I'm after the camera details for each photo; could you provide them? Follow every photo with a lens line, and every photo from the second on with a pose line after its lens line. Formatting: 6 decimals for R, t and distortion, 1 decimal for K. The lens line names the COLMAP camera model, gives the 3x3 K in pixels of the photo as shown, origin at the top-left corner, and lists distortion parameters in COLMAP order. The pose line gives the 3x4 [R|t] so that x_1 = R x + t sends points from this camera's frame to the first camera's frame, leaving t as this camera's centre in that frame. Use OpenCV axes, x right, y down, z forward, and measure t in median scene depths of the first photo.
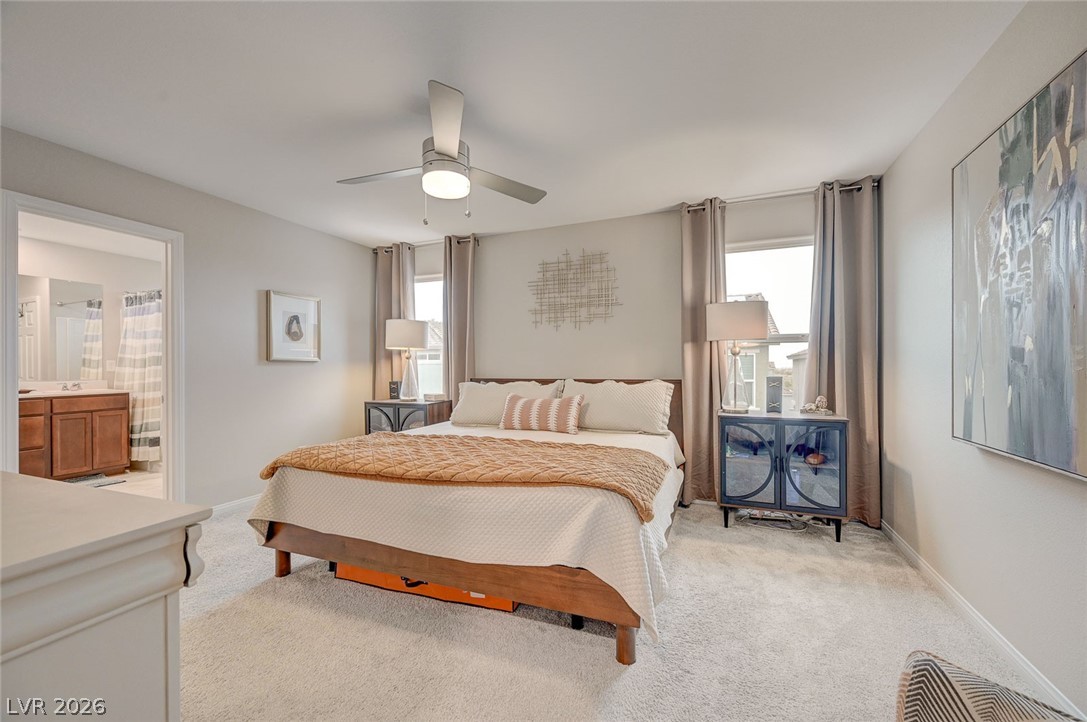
lens RADIAL K [[428.2, 0, 546.5], [0, 428.2, 359.2], [0, 0, 1]] dist [-0.002222, 0.000421]
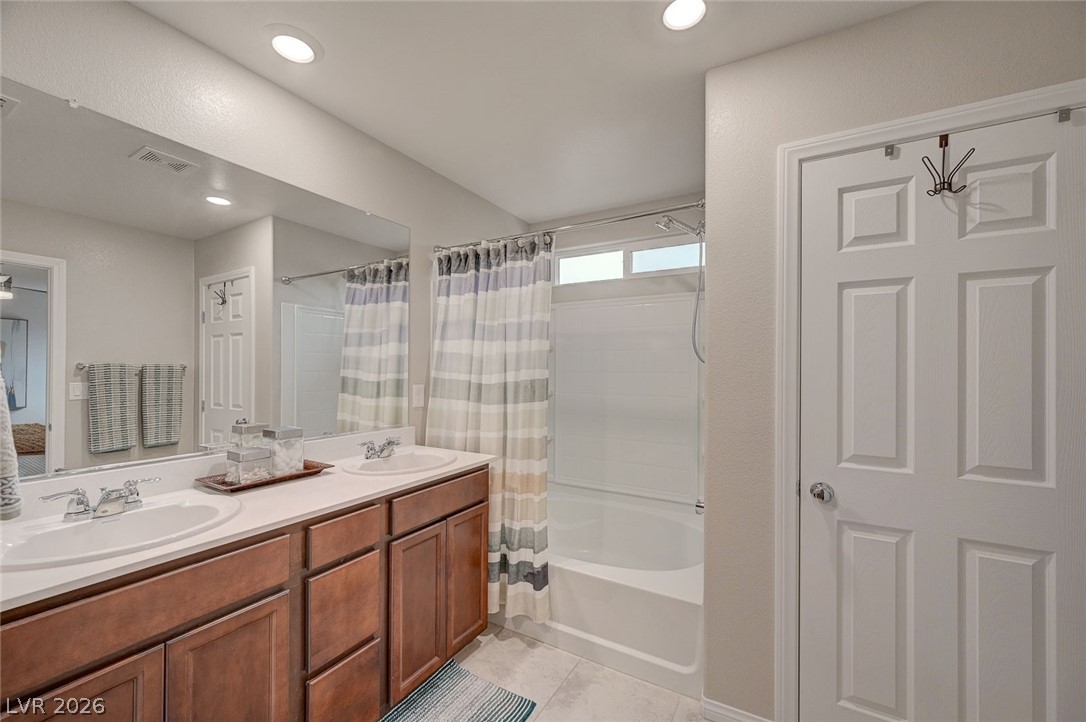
lens RADIAL K [[427.8, 0, 535.3], [0, 427.8, 367.2], [0, 0, 1]] dist [-0.002222, 0.000421]
pose [[0.989071, 0.019740, -0.146114, -0.841116], [-0.020534, 0.999781, -0.003929, -0.018053], [0.146005, 0.006886, 0.989260, 0.556087]]
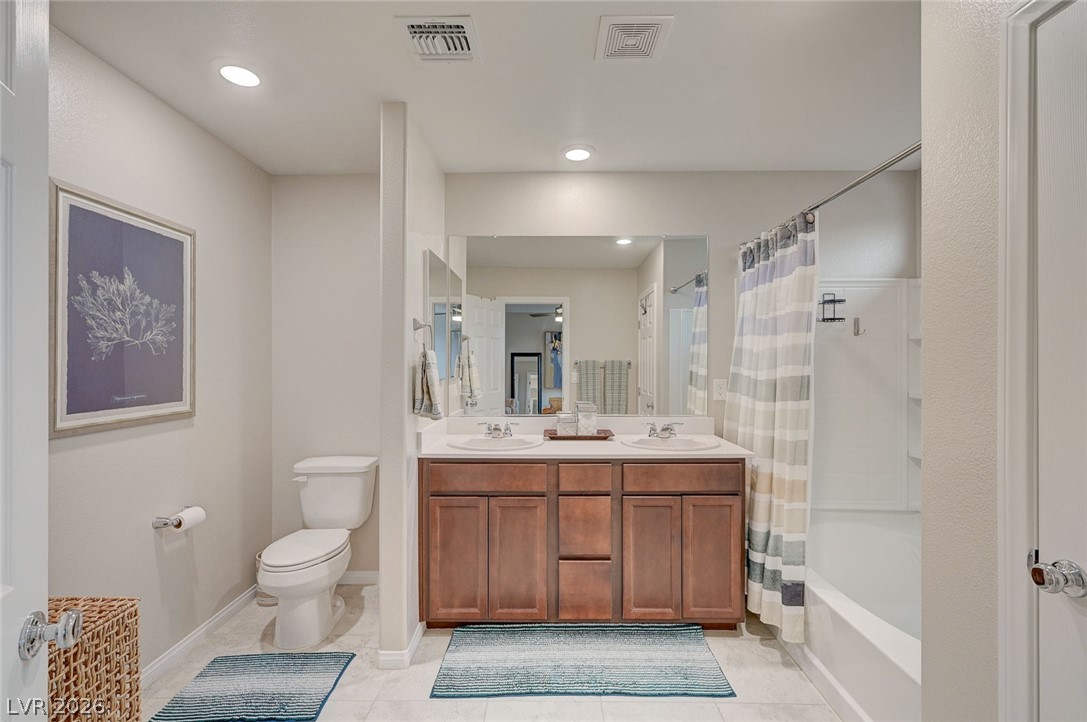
lens RADIAL K [[457.5, 0, 548.6], [0, 457.5, 358.0], [0, 0, 1]] dist [-0.000780, 0.001036]
pose [[0.368118, 0.008568, -0.929740, -0.596128], [-0.003312, 0.999963, 0.007904, -0.027057], [0.929773, 0.000170, 0.368133, 0.619905]]
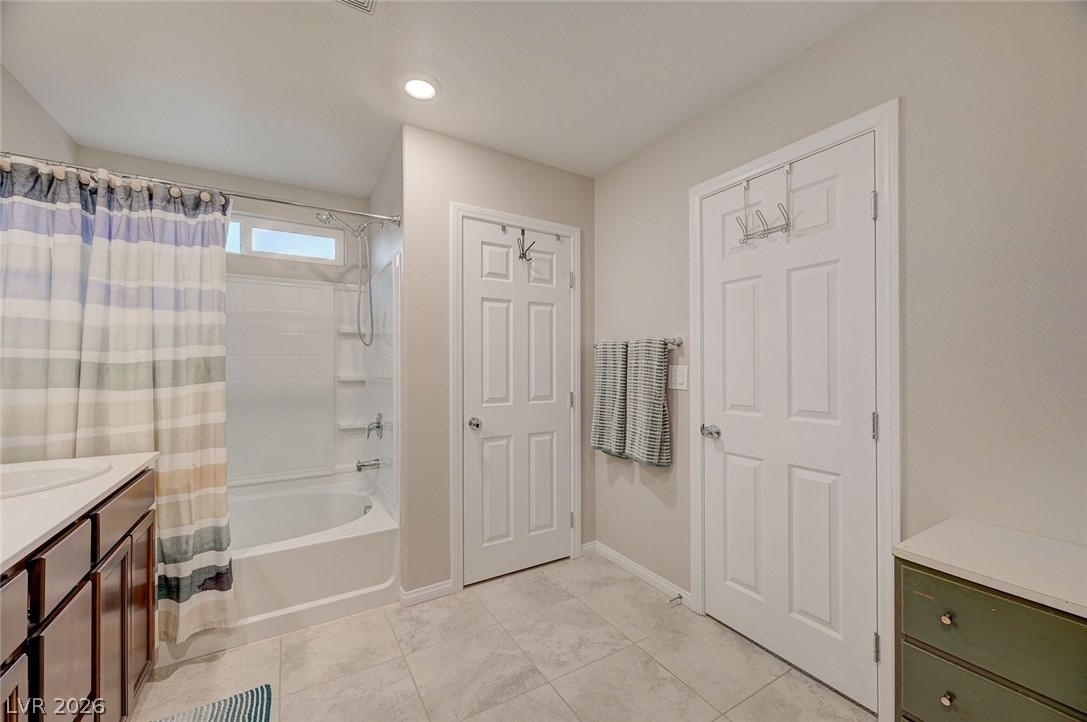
lens RADIAL K [[428.2, 0, 539.8], [0, 428.2, 363.3], [0, 0, 1]] dist [-0.002222, 0.000421]
pose [[0.608970, 0.016694, 0.793018, -1.026379], [-0.006668, 0.999851, -0.015927, 0.002054], [-0.793166, 0.004411, 0.608990, 0.522826]]
